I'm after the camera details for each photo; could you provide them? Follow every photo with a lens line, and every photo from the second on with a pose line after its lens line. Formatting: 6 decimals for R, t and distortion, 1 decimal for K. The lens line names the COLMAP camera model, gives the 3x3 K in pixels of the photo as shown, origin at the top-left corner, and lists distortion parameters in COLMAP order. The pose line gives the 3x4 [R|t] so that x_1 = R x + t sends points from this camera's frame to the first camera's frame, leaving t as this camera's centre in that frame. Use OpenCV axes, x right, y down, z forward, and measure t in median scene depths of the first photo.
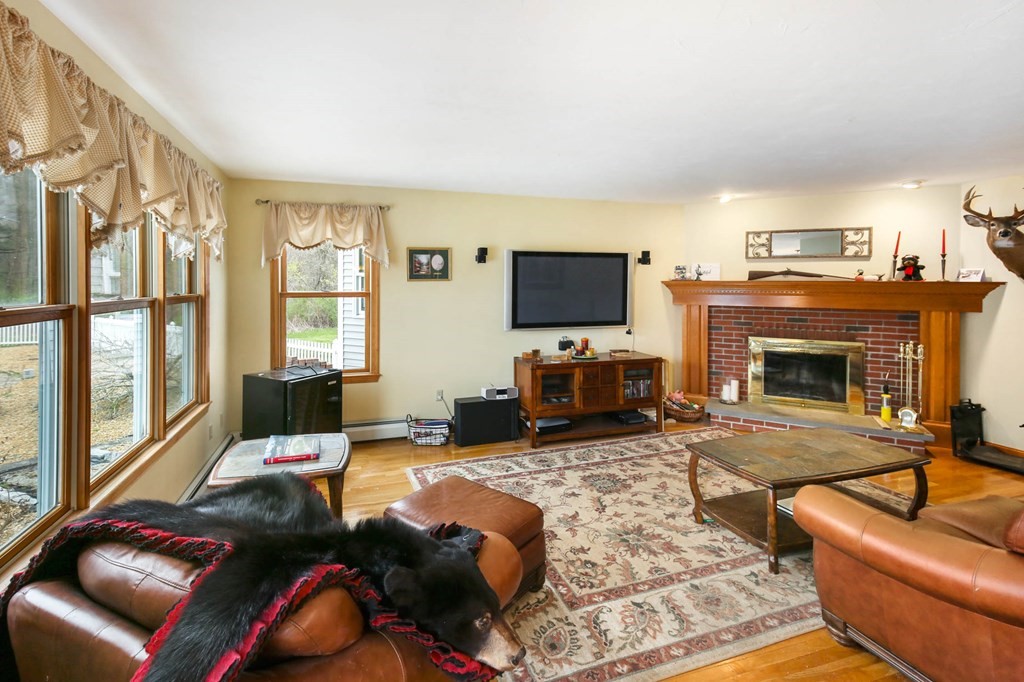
lens RADIAL K [[487.6, 0, 494.9], [0, 487.6, 284.8], [0, 0, 1]] dist [0.028583, 0.000100]
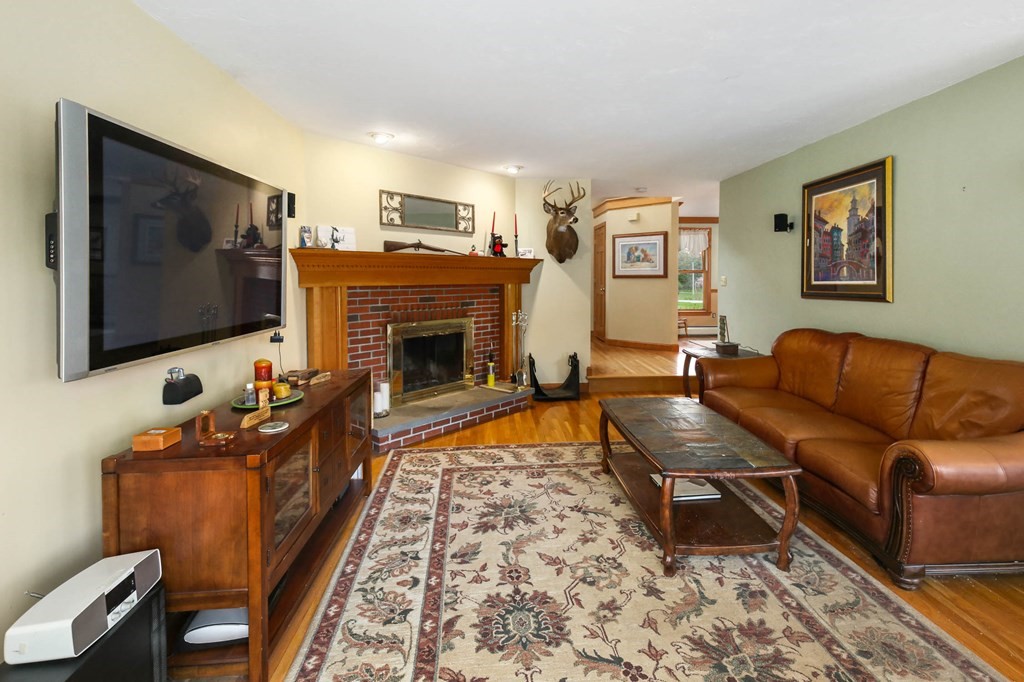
lens RADIAL K [[481.4, 0, 542.3], [0, 481.4, 284.9], [0, 0, 1]] dist [0.024793, -0.000137]
pose [[0.244142, -0.023474, 0.969455, -0.189477], [0.010655, 0.999712, 0.021523, 0.031941], [-0.969681, 0.005074, 0.244322, 0.637555]]
